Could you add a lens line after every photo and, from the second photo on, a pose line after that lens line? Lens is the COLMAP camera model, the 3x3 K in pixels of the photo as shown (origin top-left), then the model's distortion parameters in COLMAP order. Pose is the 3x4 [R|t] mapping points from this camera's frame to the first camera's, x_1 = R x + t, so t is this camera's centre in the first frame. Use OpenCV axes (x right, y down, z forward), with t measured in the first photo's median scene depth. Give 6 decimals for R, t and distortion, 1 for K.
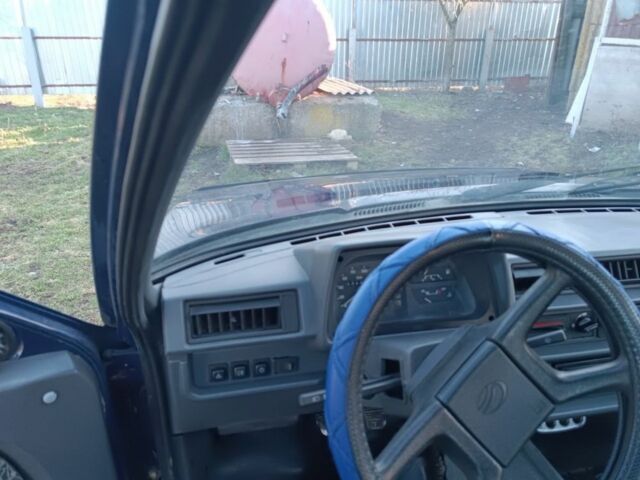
lens RADIAL K [[459.0, 0, 320.5], [0, 459.0, 244.4], [0, 0, 1]] dist [0.012785, -0.005950]
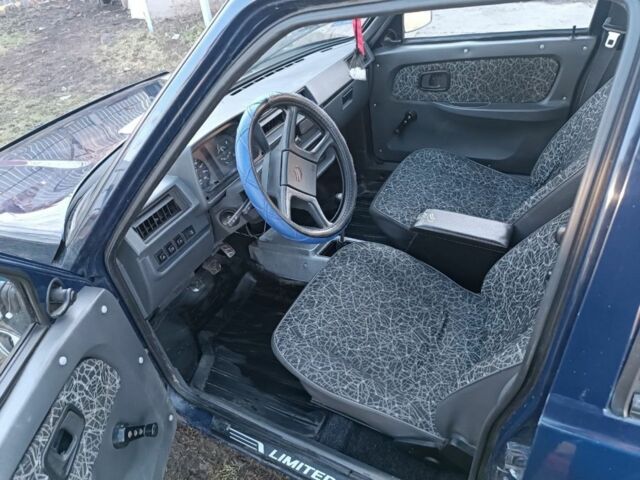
lens RADIAL K [[459.0, 0, 321.4], [0, 459.0, 238.7], [0, 0, 1]] dist [0.012785, -0.005950]
pose [[0.619716, -0.533436, 0.575672, -0.768596], [0.420553, 0.845013, 0.330286, -0.059504], [-0.662636, 0.037418, 0.748006, -0.538990]]
